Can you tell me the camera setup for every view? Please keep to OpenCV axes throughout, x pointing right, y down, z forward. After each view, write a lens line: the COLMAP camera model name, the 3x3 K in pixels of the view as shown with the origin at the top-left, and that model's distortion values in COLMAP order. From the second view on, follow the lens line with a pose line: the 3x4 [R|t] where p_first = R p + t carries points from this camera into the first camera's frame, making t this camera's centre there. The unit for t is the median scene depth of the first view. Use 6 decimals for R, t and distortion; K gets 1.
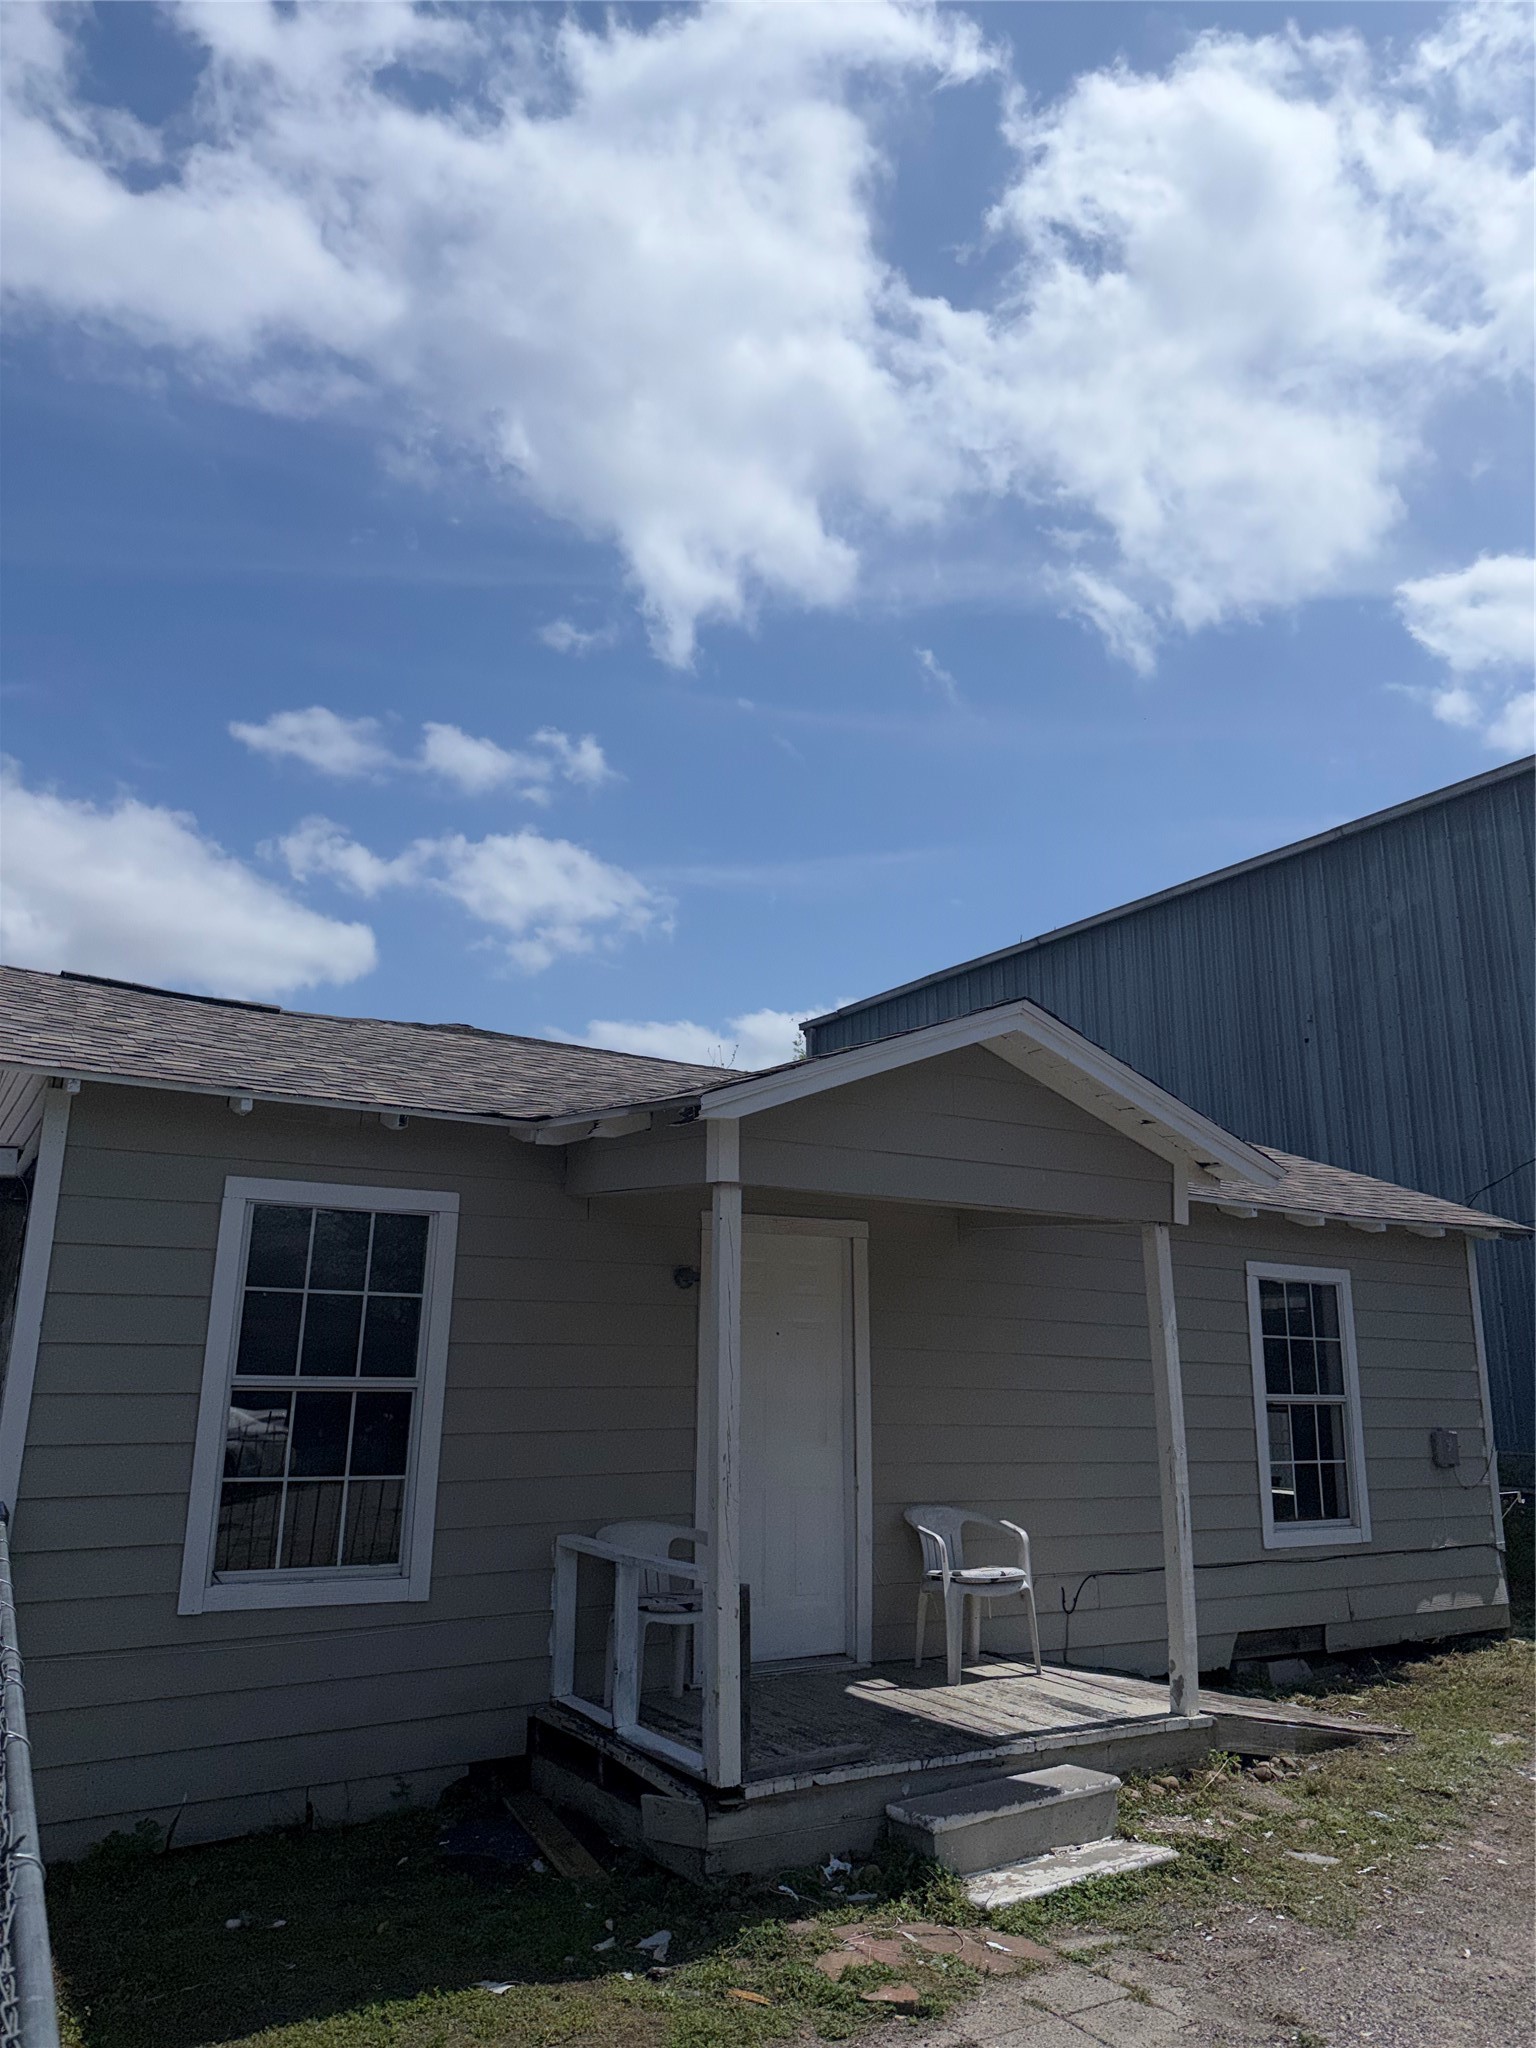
lens RADIAL K [[1445.0, 0, 763.3], [0, 1445.0, 1012.7], [0, 0, 1]] dist [0.013322, -0.028768]
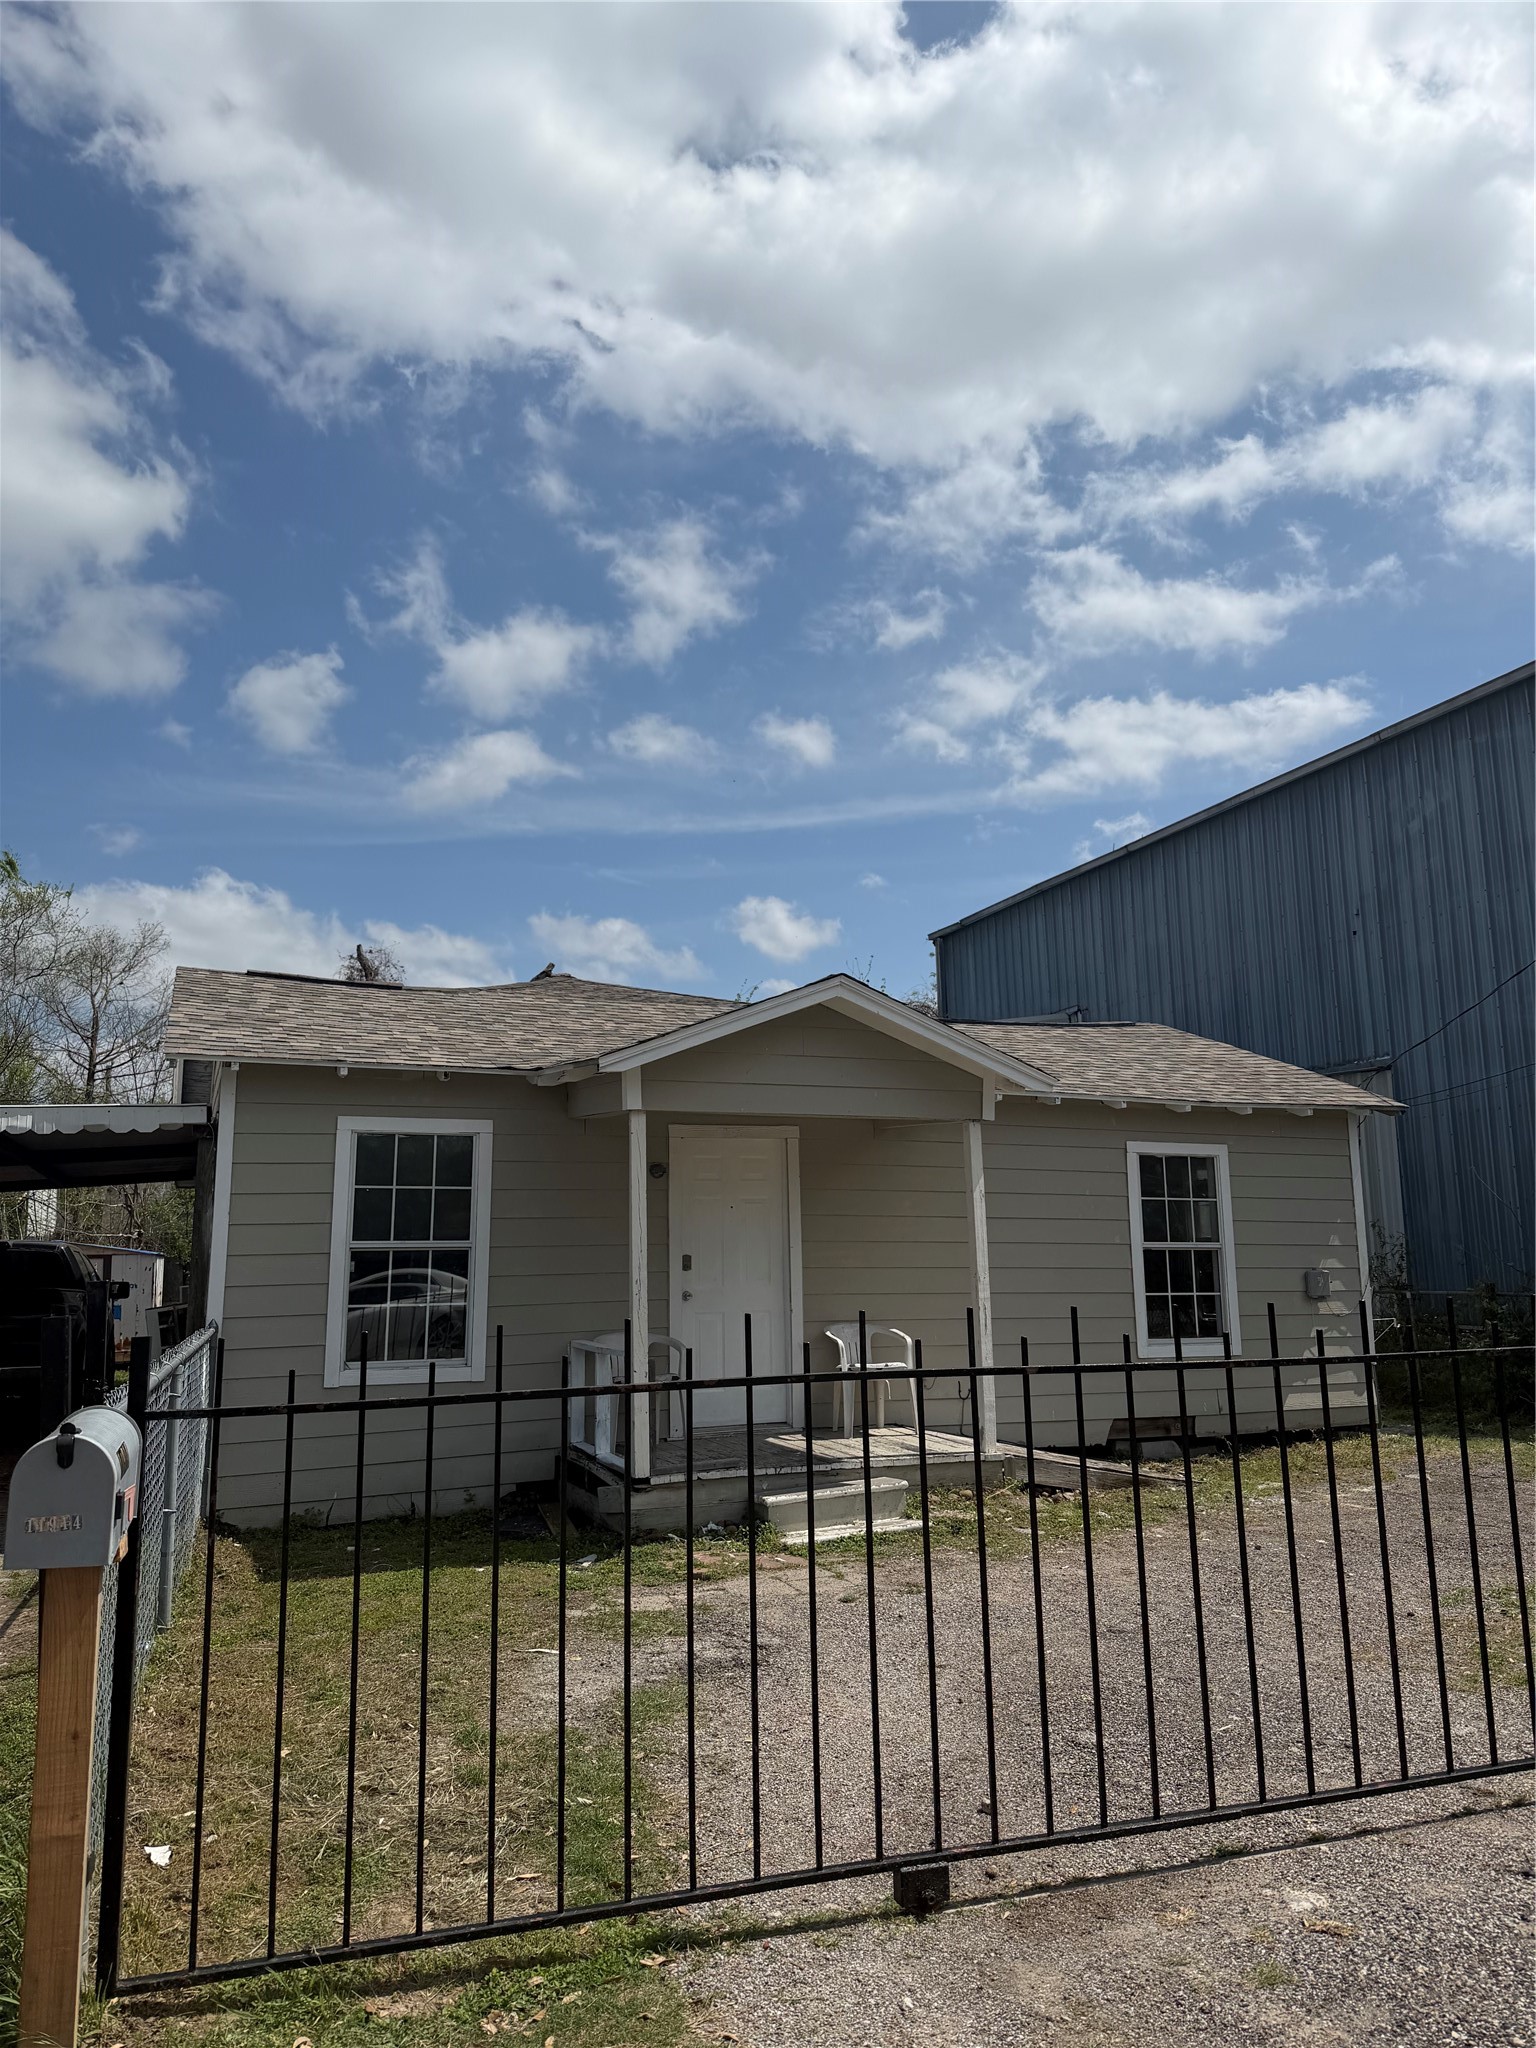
lens RADIAL K [[1427.3, 0, 768.0], [0, 1427.3, 1024.0], [0, 0, 1]] dist [0.124543, -0.127256]
pose [[0.986679, -0.050165, -0.154753, 0.329306], [0.062740, 0.995018, 0.077475, -0.077082], [0.150096, -0.086152, 0.984911, -0.450967]]
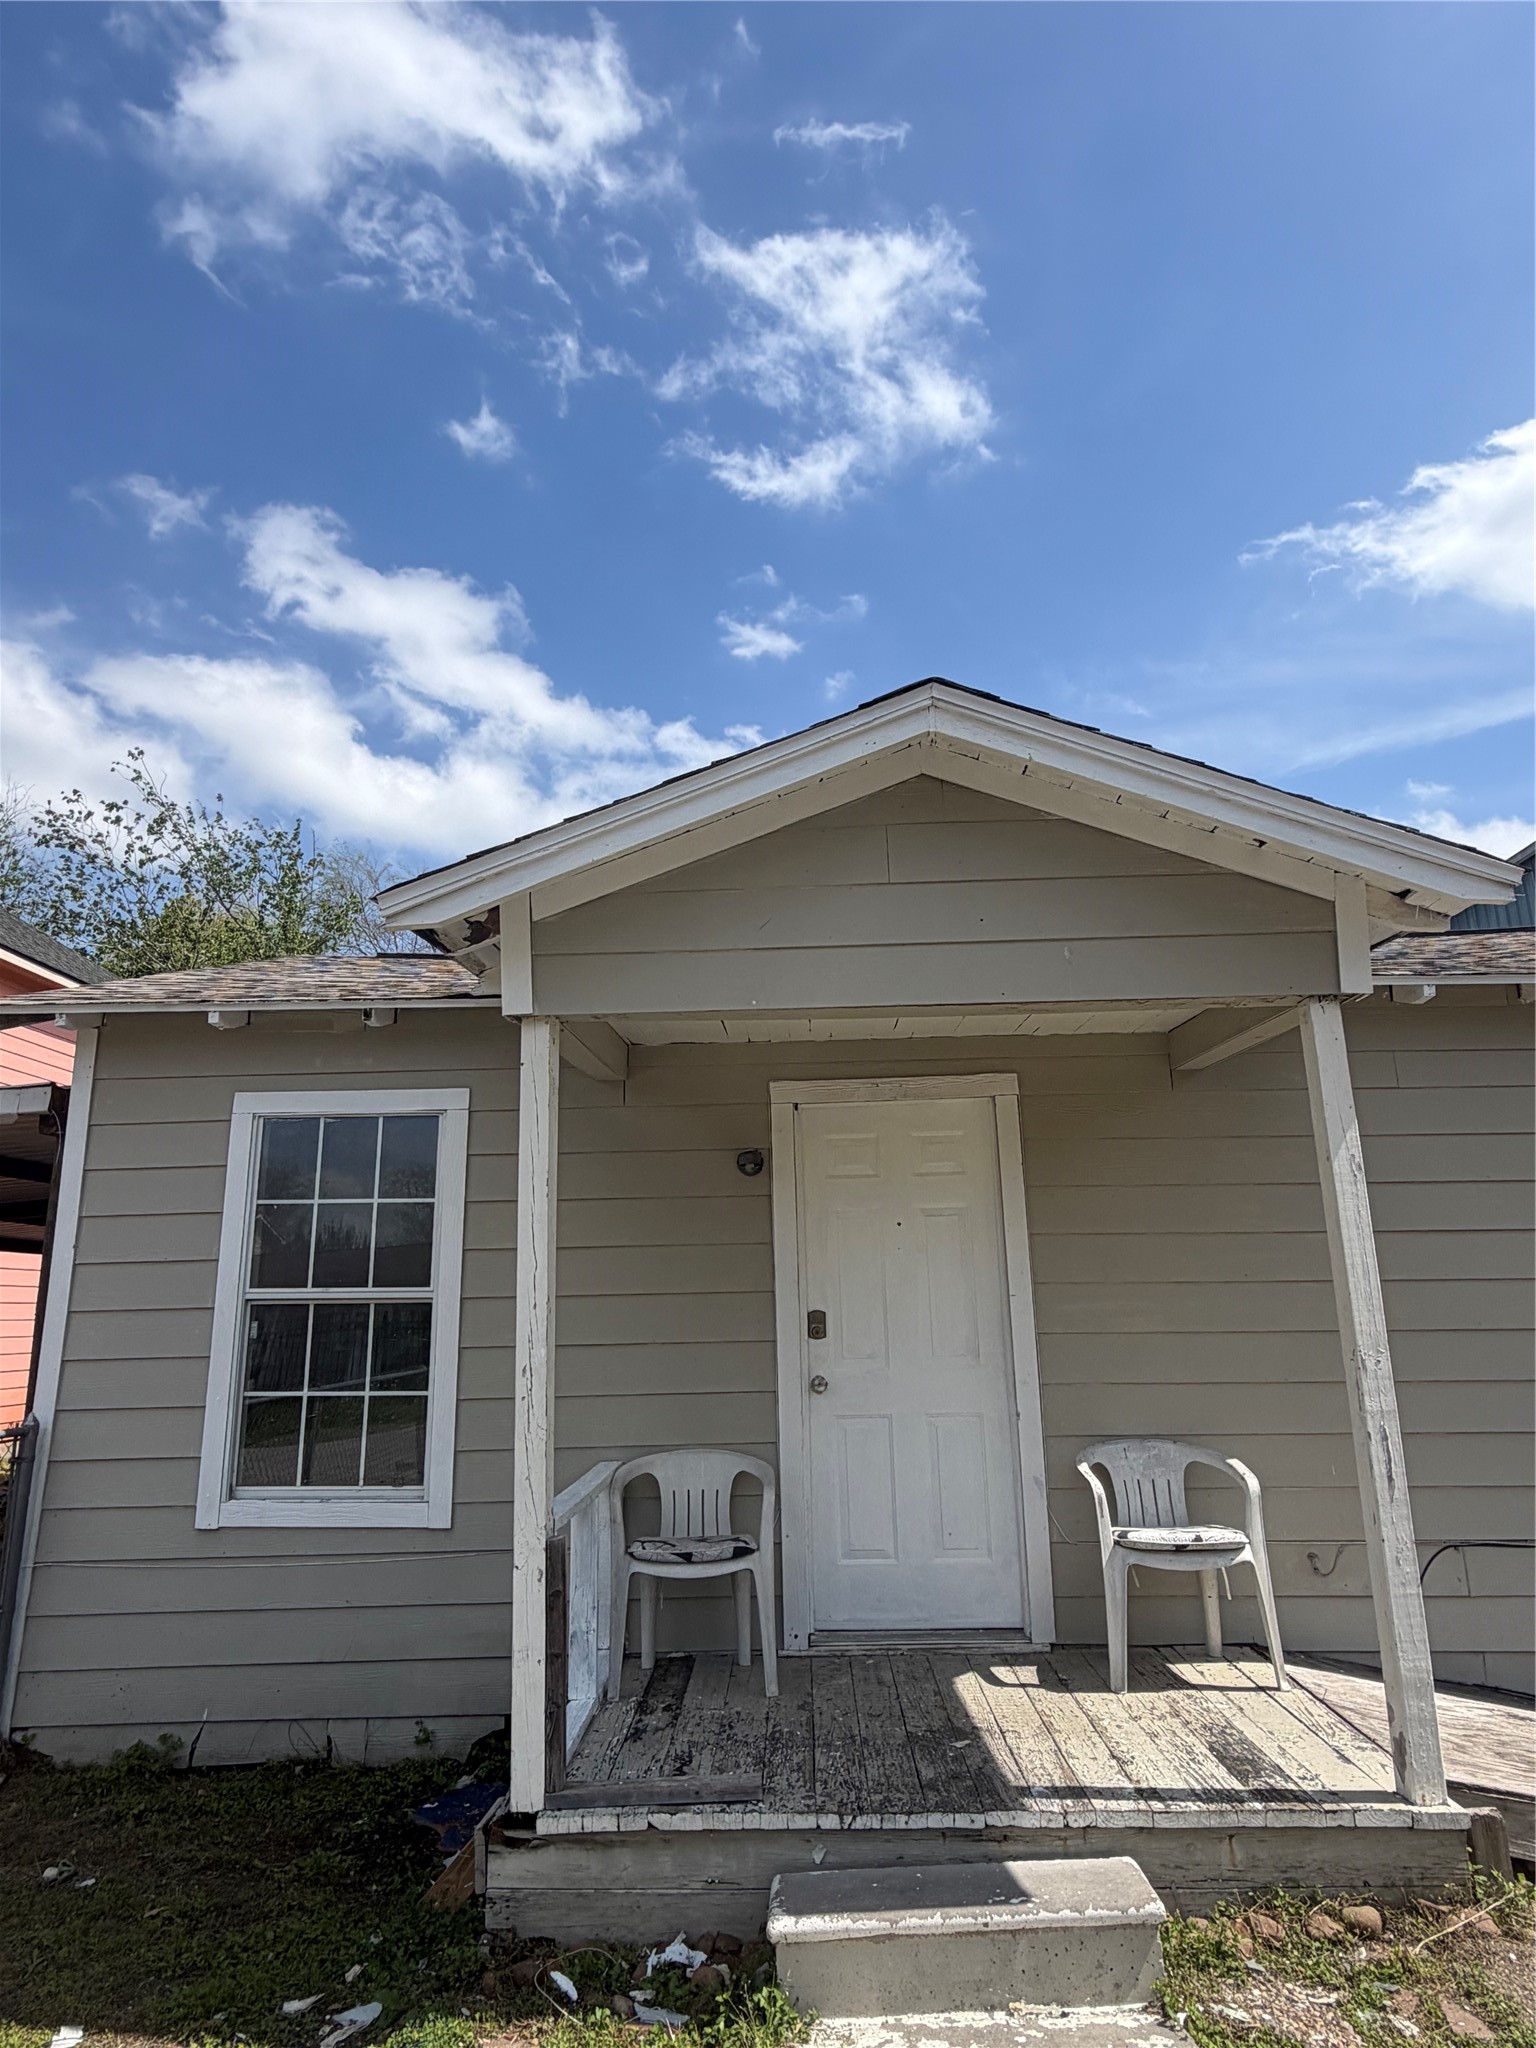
lens RADIAL K [[1234.0, 0, 768.0], [0, 1234.0, 1024.0], [0, 0, 1]] dist [0.001375, -0.002401]
pose [[0.838219, -0.151513, -0.523863, 0.389843], [0.157768, 0.986925, -0.033000, 0.150383], [0.522014, -0.054987, 0.851163, 0.460727]]
